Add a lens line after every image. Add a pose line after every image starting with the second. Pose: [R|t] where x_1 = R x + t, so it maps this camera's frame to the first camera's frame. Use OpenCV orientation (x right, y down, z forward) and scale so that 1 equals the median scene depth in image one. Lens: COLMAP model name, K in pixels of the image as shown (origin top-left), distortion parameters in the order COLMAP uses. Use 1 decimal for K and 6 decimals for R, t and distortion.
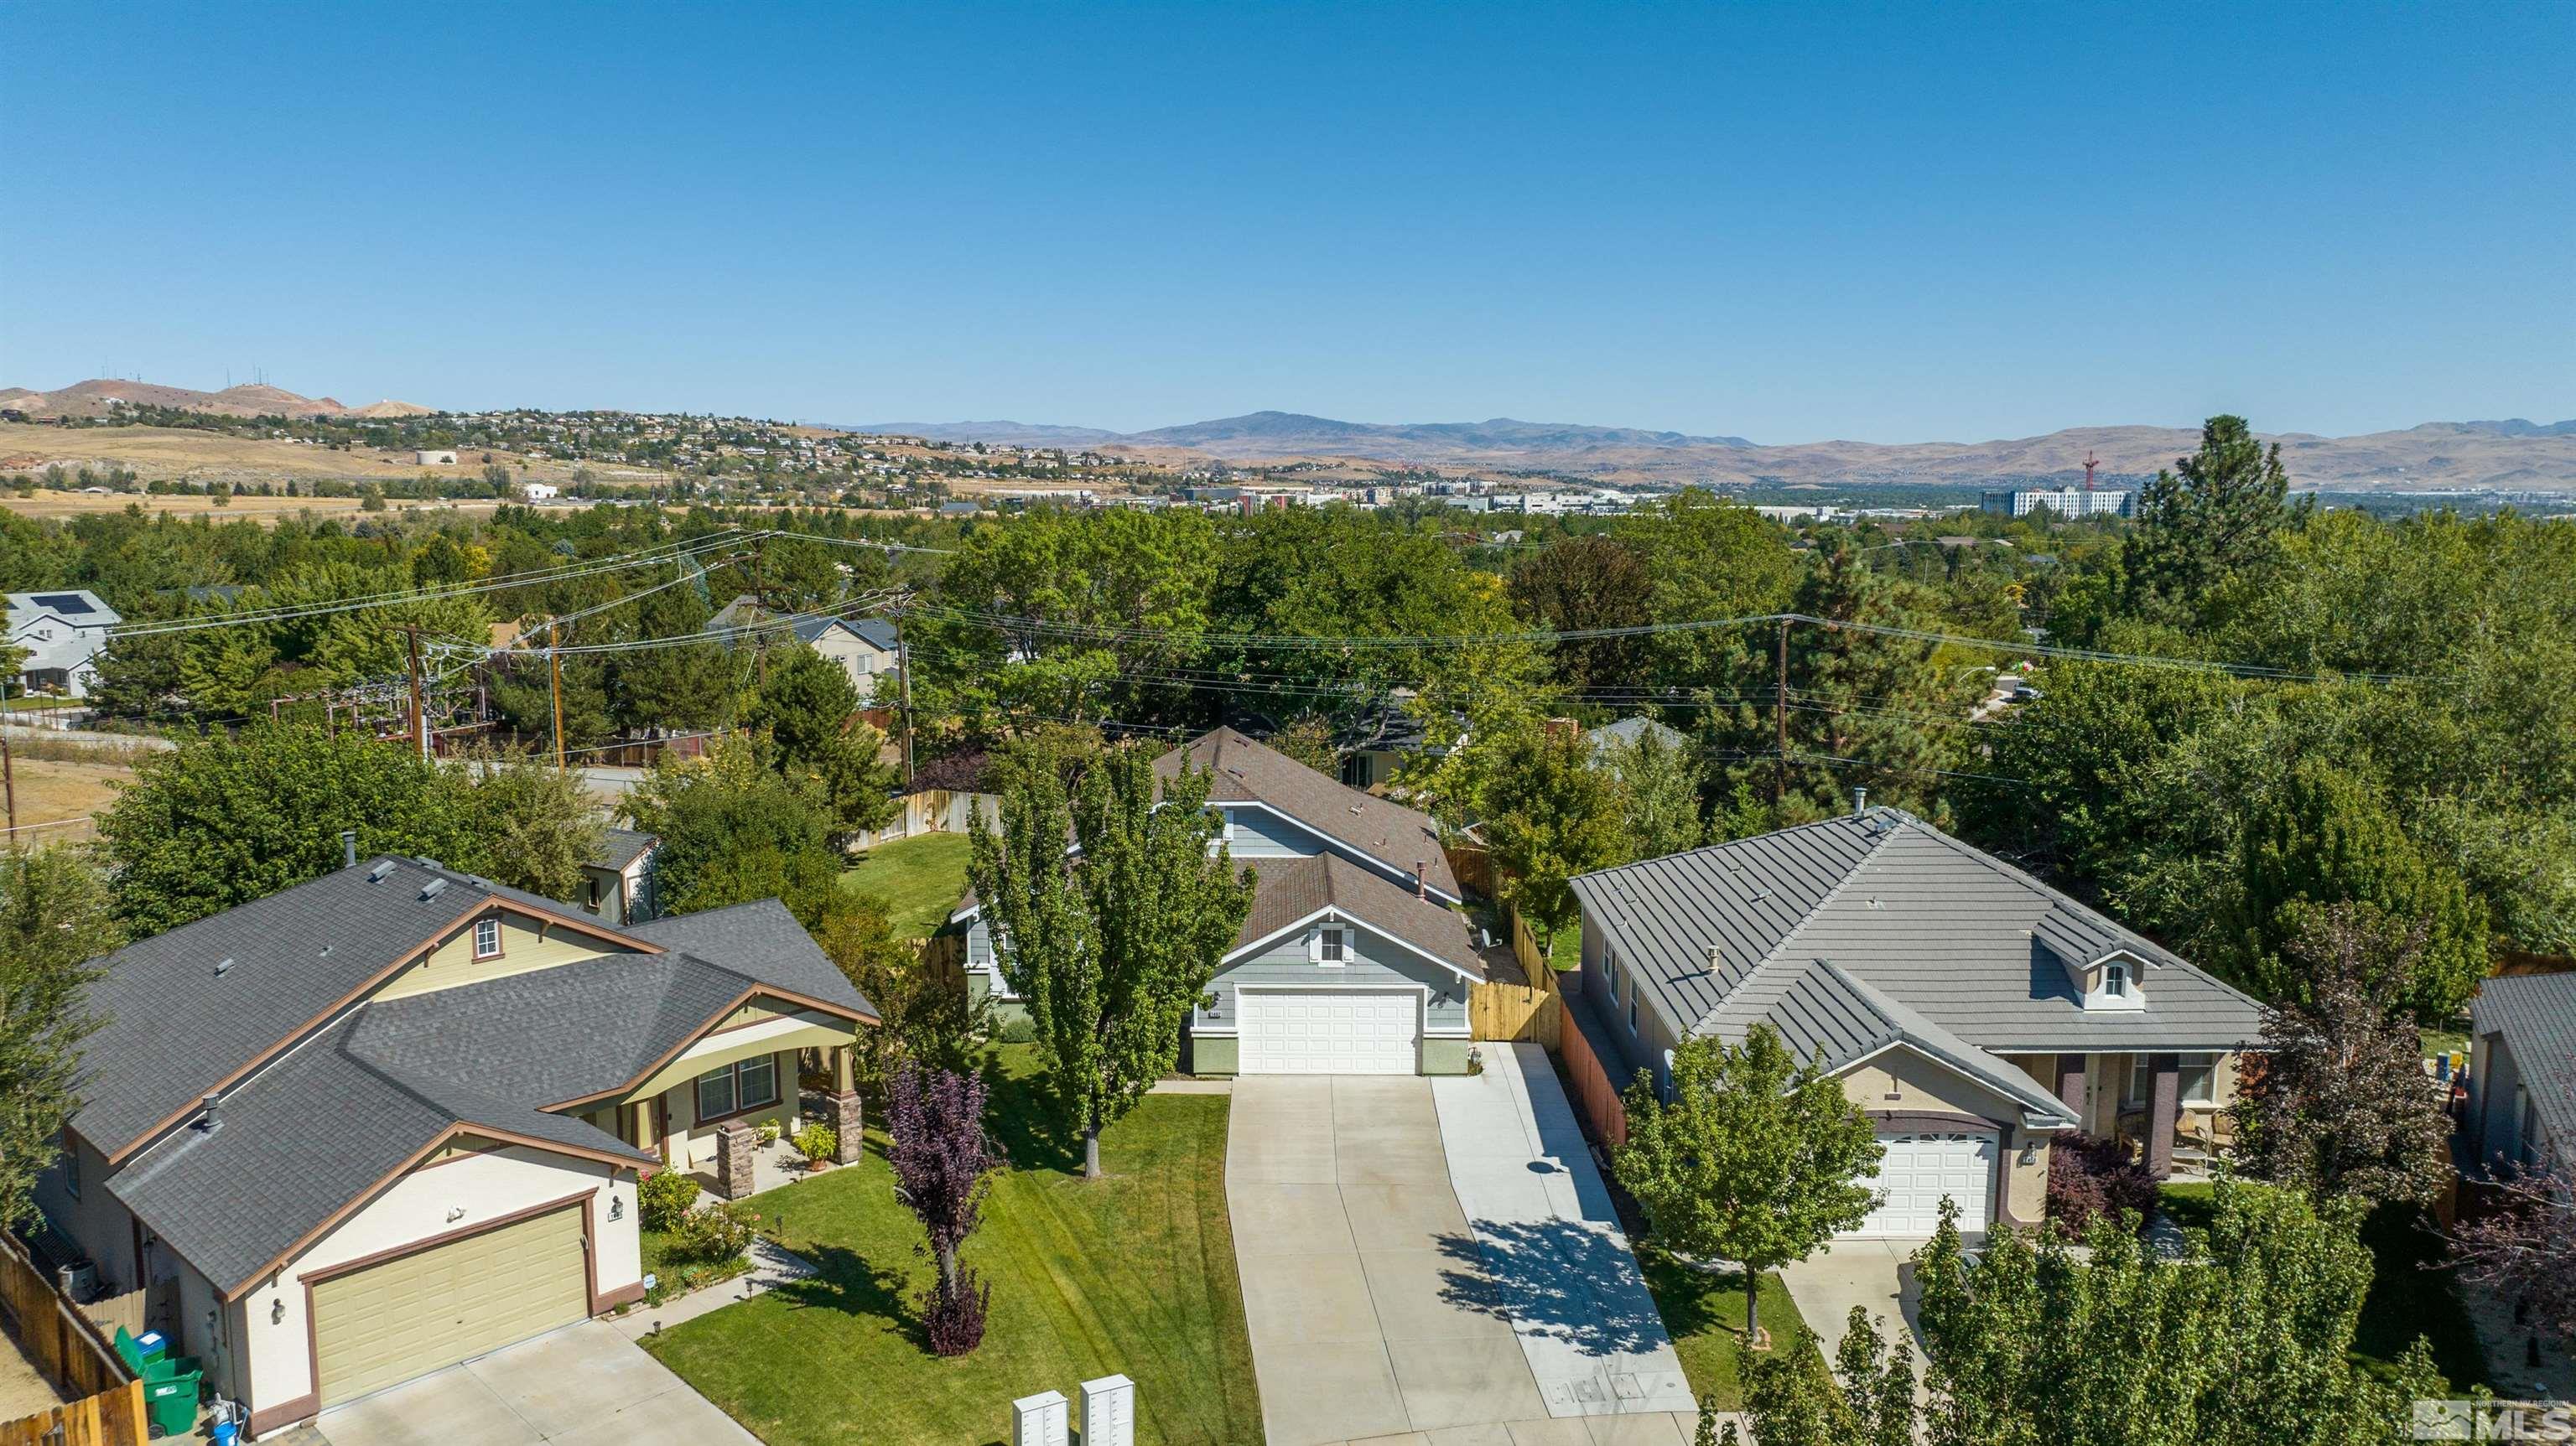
lens RADIAL K [[1804.2, 0, 1278.9], [0, 1804.2, 718.9], [0, 0, 1]] dist [-0.027637, 0.022838]
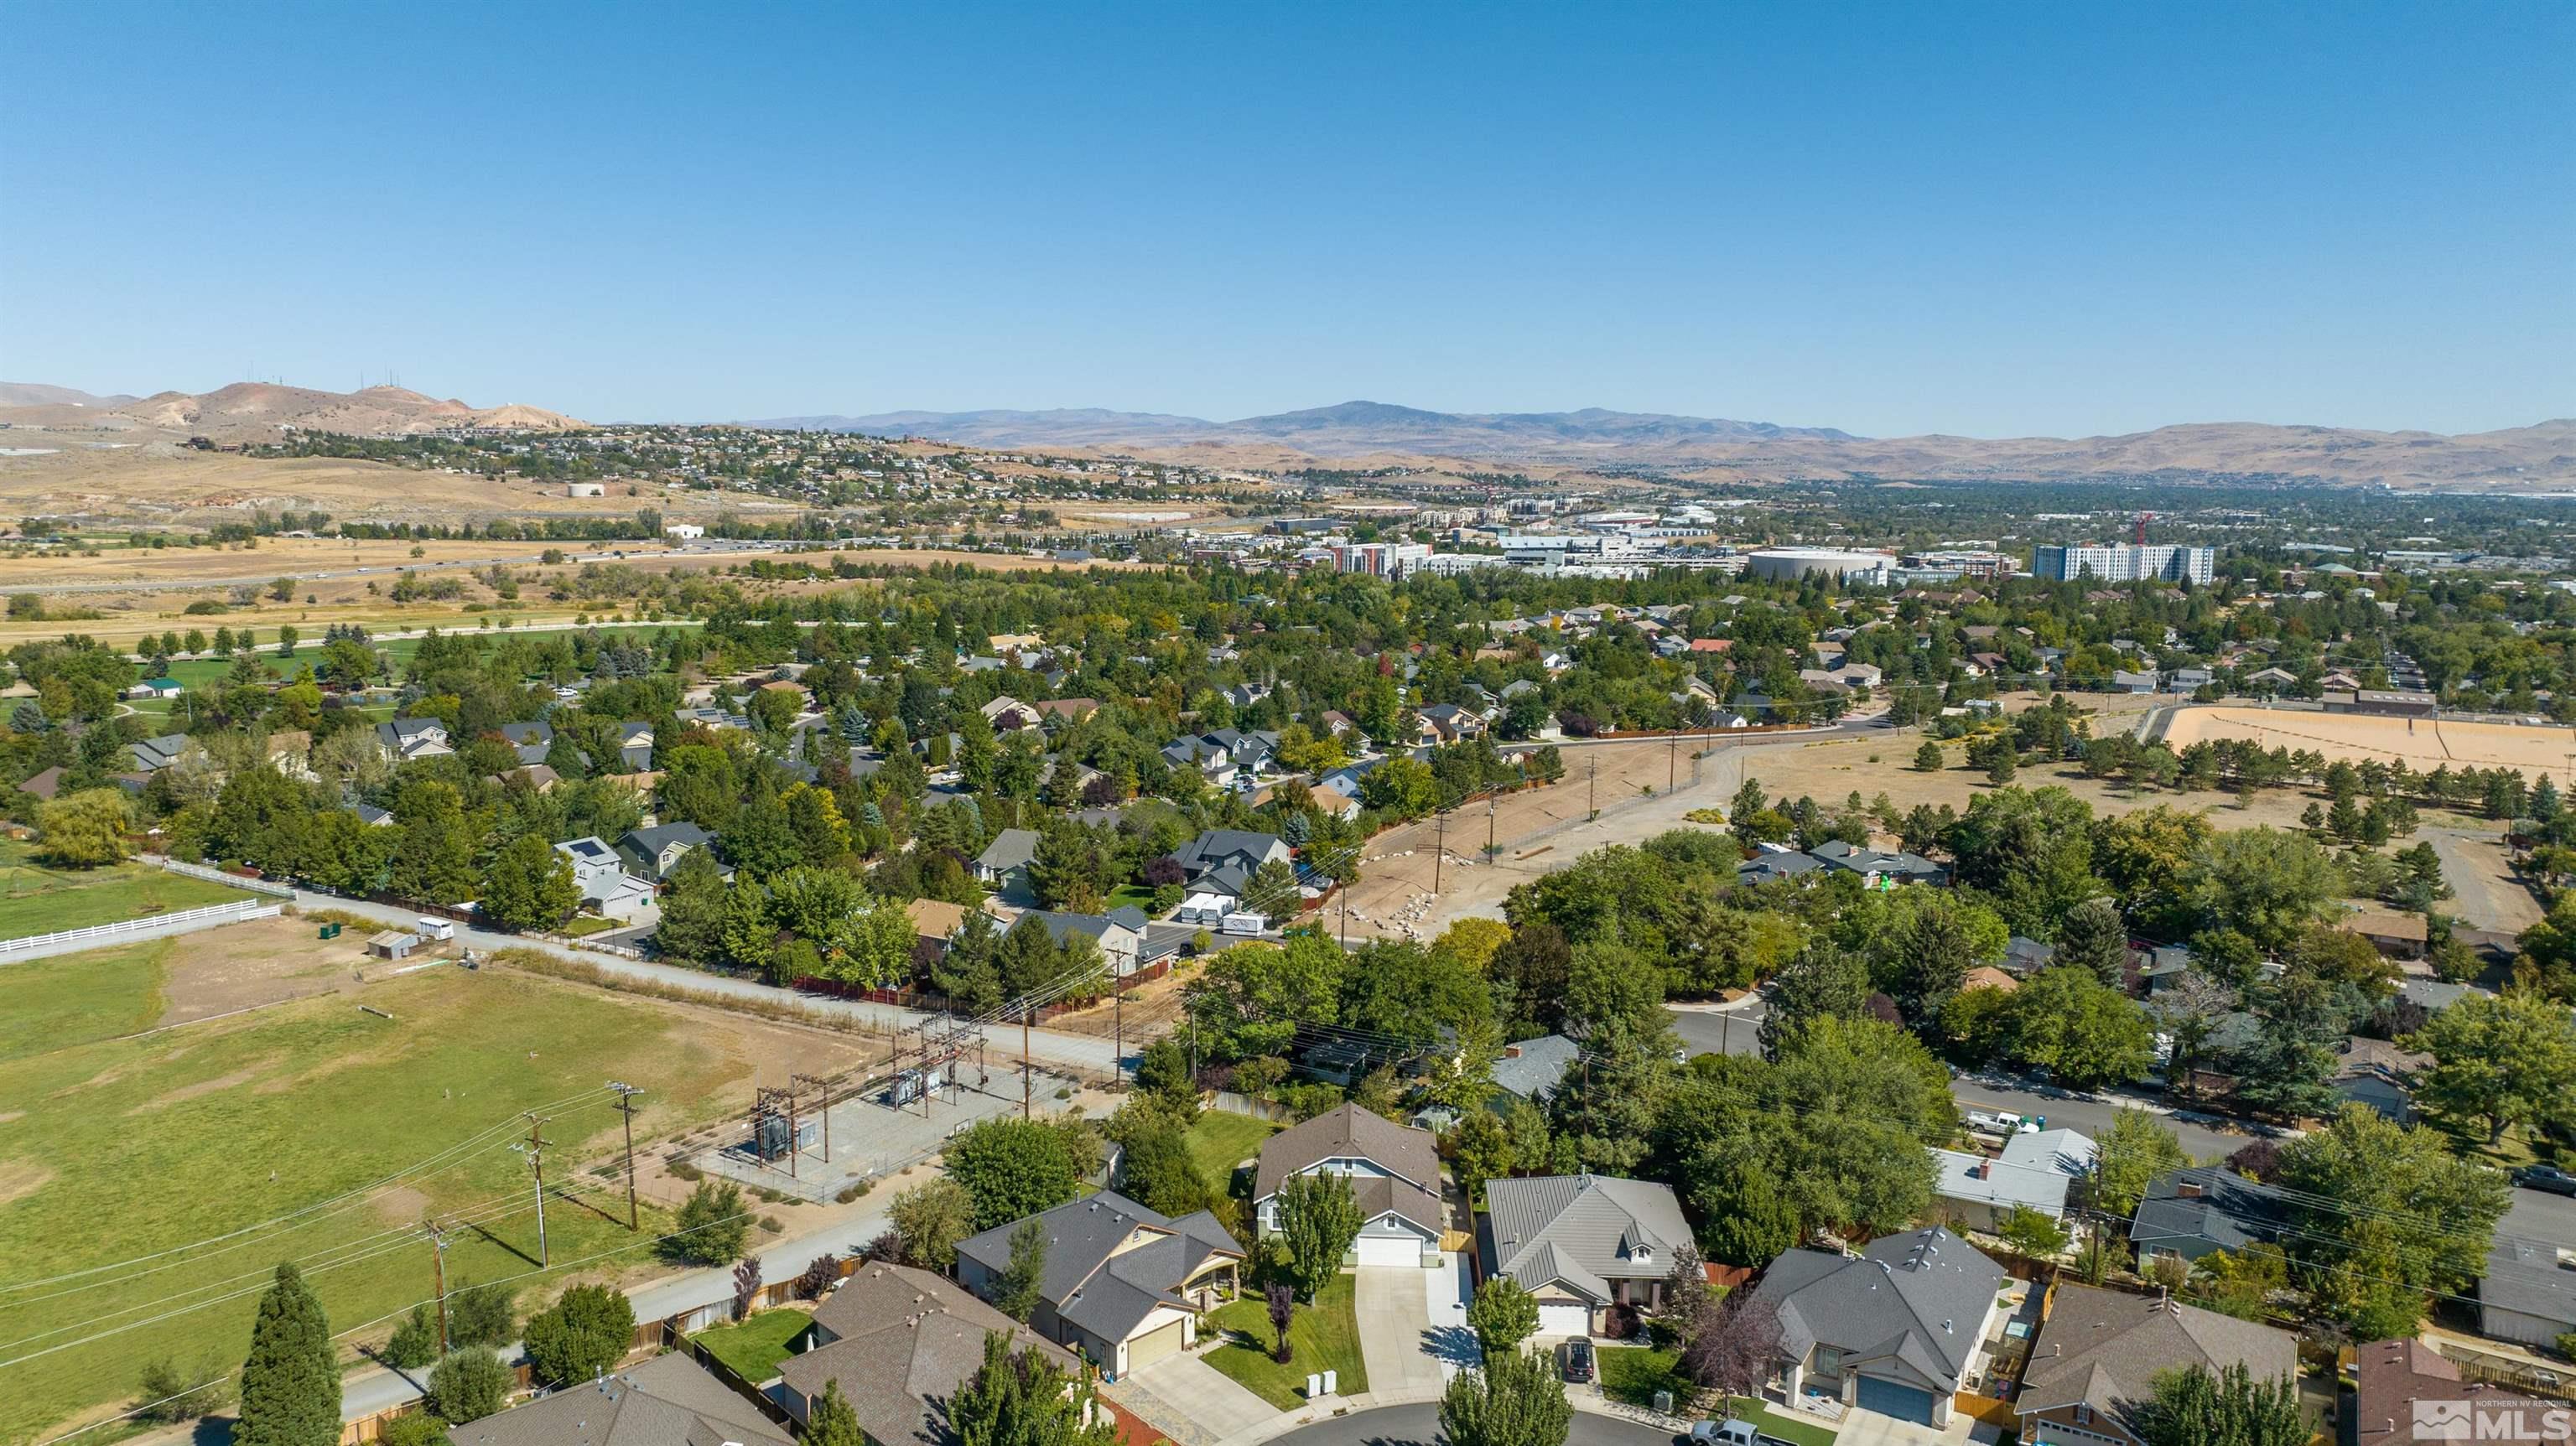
lens RADIAL K [[1804.2, 0, 1284.0], [0, 1804.2, 708.9], [0, 0, 1]] dist [-0.027637, 0.022838]
pose [[0.998891, 0.012871, -0.045299, -0.022204], [-0.012799, 0.999916, 0.001889, -0.695552], [0.045320, -0.001307, 0.998972, -1.873493]]
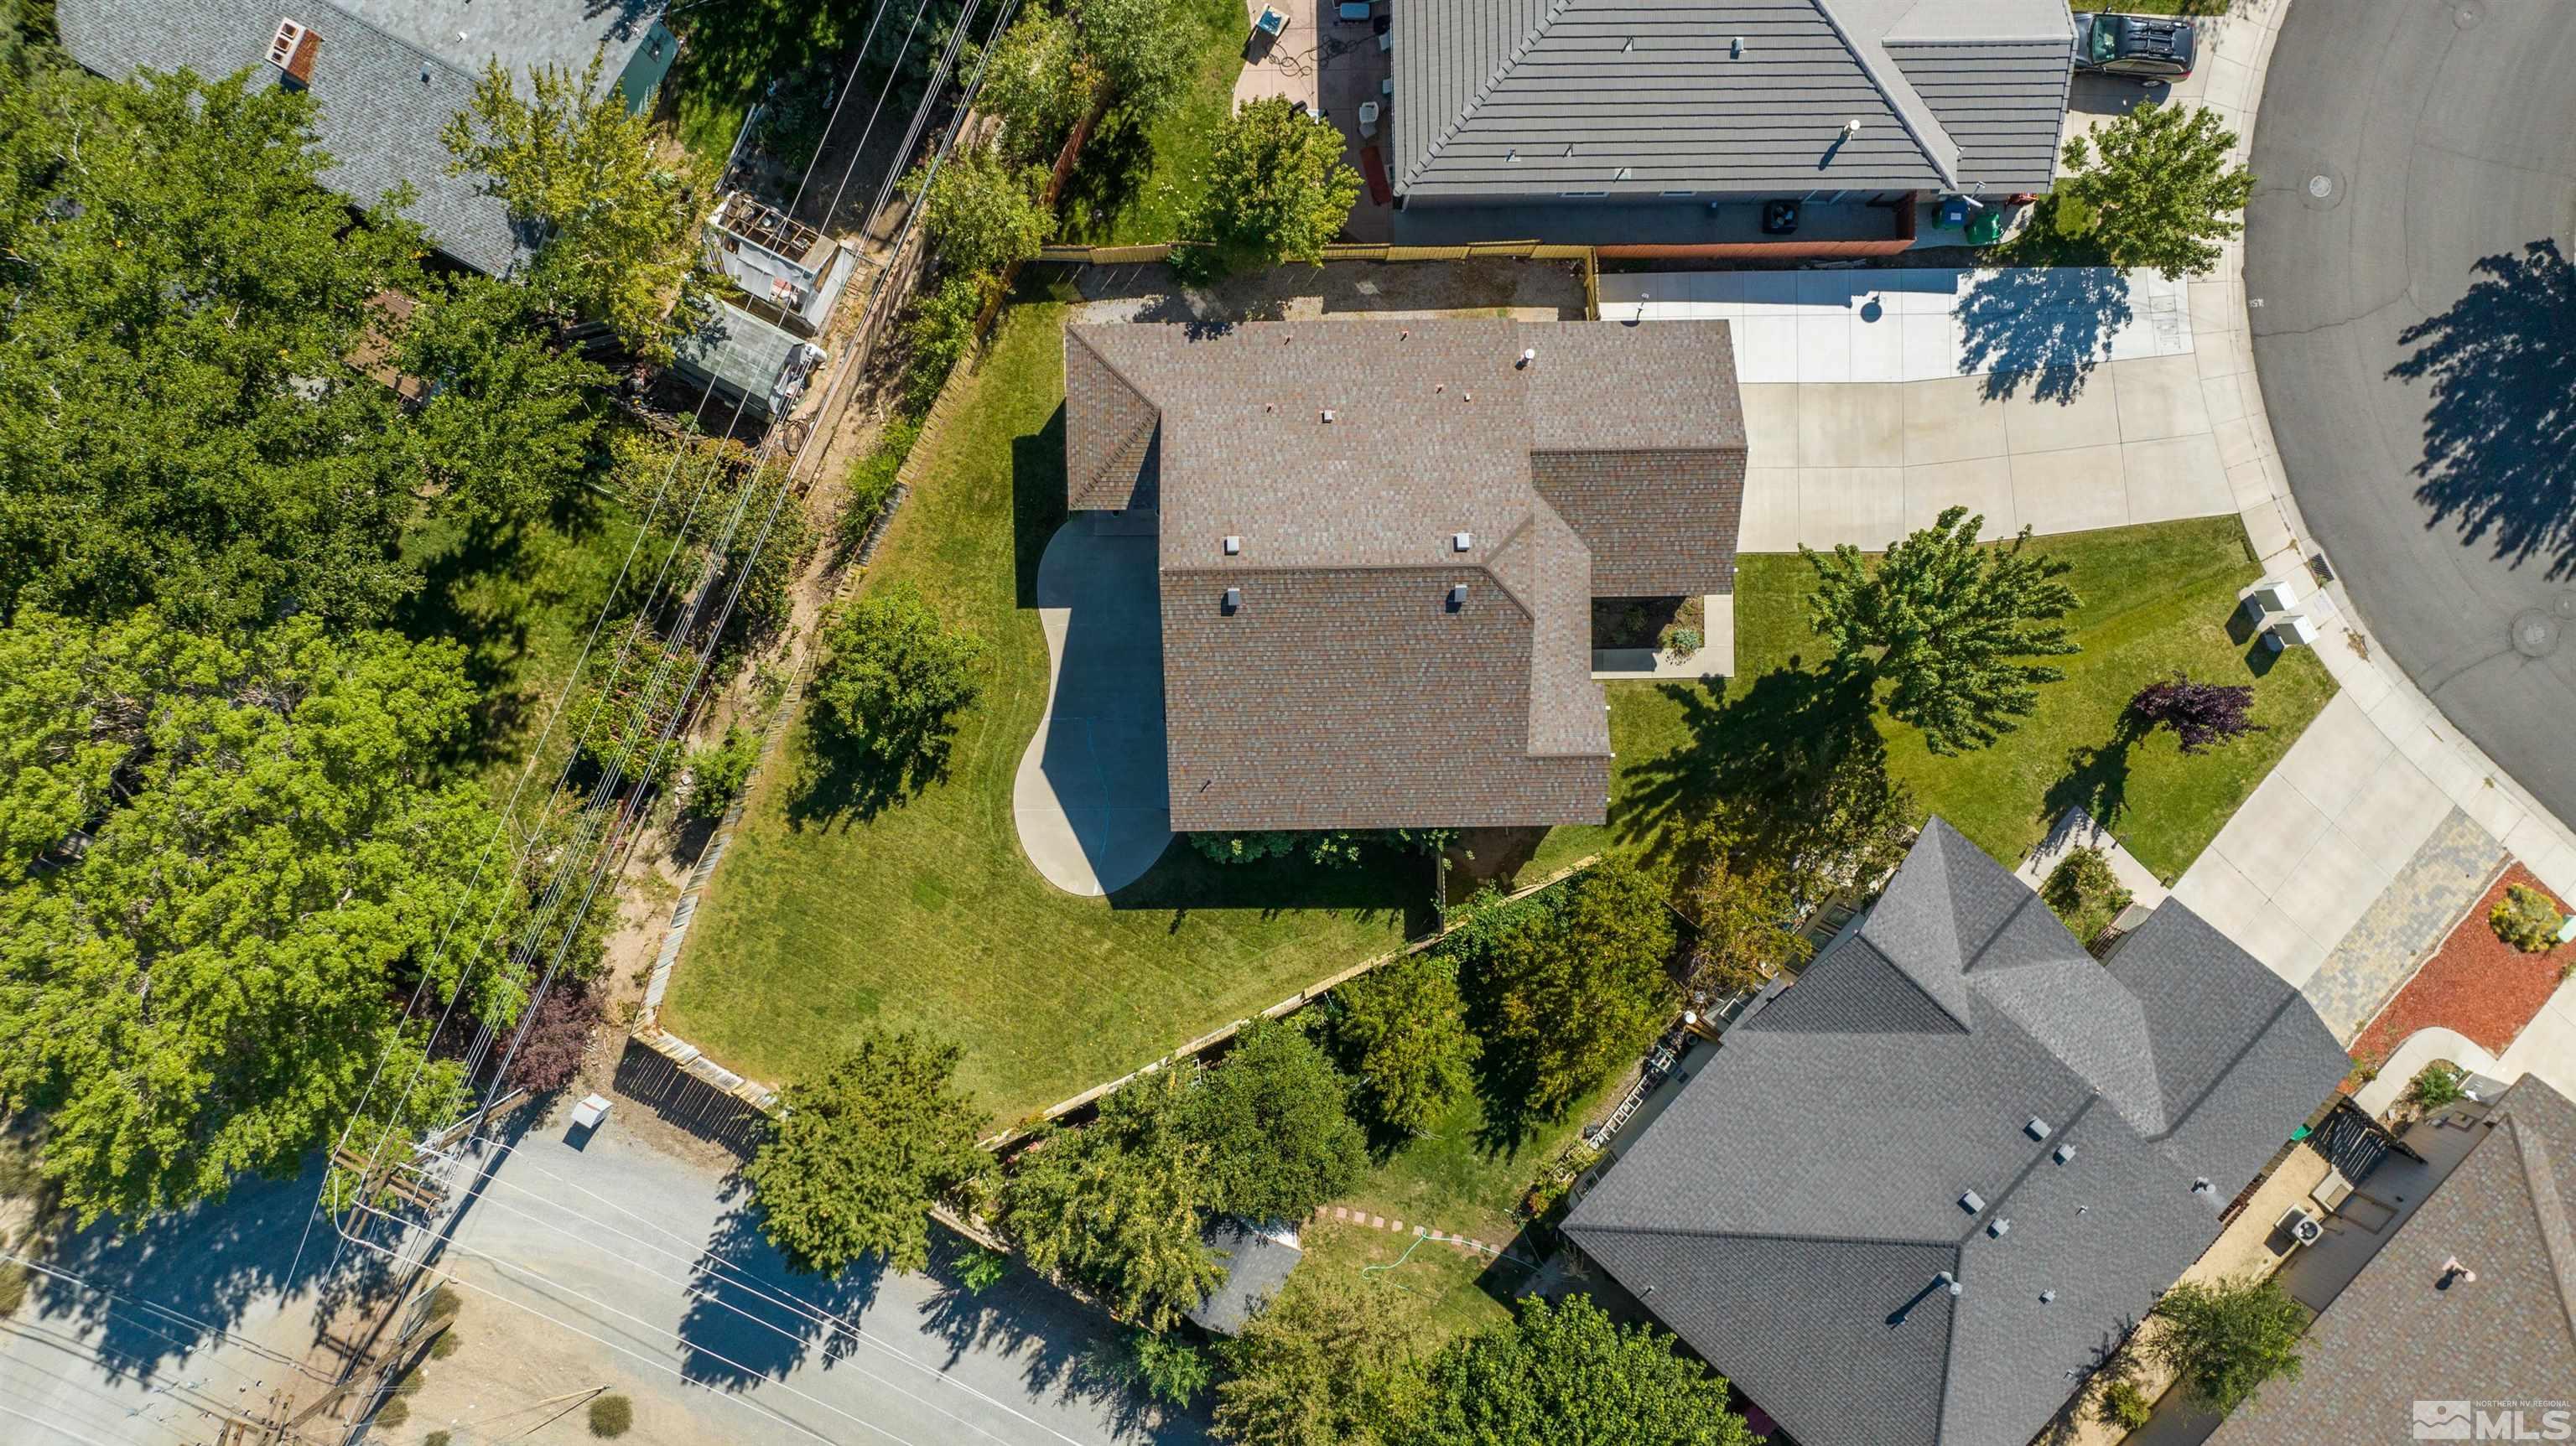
lens RADIAL K [[1804.2, 0, 1309.0], [0, 1804.2, 727.8], [0, 0, 1]] dist [-0.027637, 0.022838]
pose [[-0.016847, -0.999480, -0.027509, -0.102751], [0.132253, -0.029498, 0.990777, -0.994268], [-0.991073, 0.013054, 0.132681, 1.100322]]
